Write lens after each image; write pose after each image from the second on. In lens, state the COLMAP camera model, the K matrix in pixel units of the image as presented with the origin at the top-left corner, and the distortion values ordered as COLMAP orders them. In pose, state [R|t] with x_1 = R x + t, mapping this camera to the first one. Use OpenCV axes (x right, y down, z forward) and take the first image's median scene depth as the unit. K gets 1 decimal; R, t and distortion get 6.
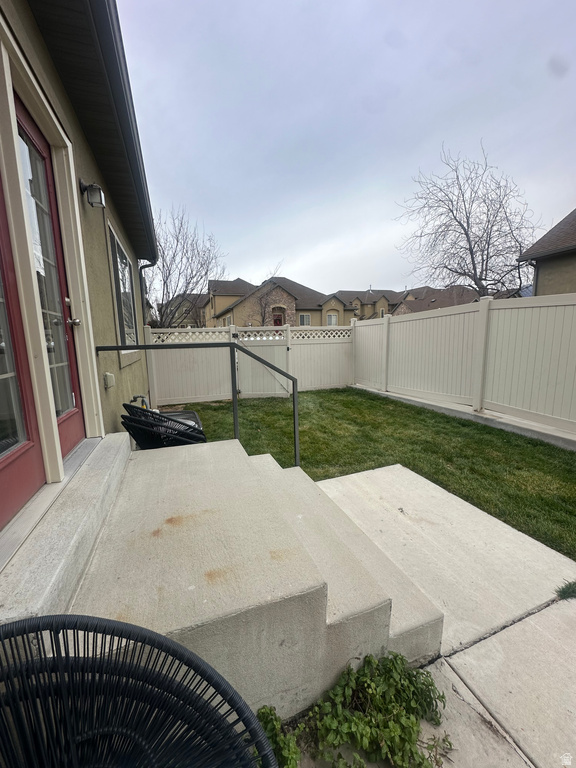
lens RADIAL K [[305.7, 0, 287.6], [0, 305.7, 386.5], [0, 0, 1]] dist [-0.002413, -0.000111]
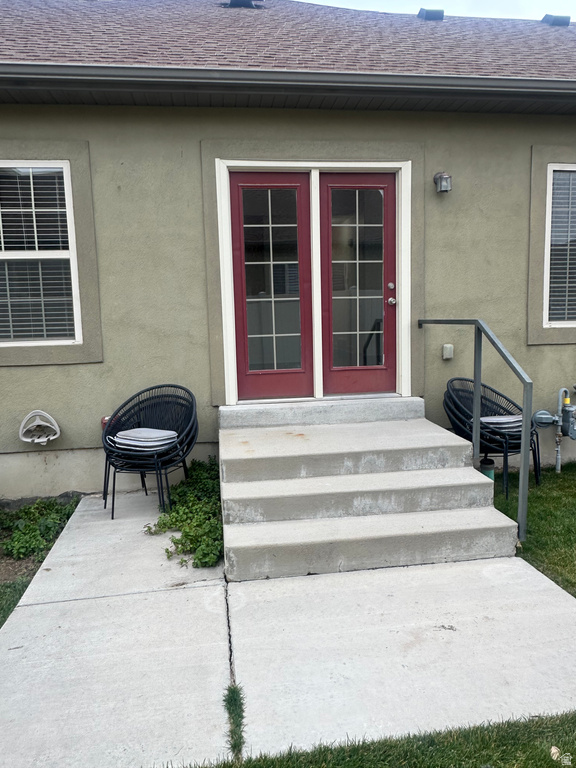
lens RADIAL K [[538.5, 0, 287.1], [0, 538.5, 384.6], [0, 0, 1]] dist [-0.004020, -0.000643]
pose [[-0.211276, 0.157785, -0.964607, 2.056383], [-0.112597, 0.976385, 0.184374, -0.287749], [0.970919, 0.147566, -0.188521, 1.290743]]
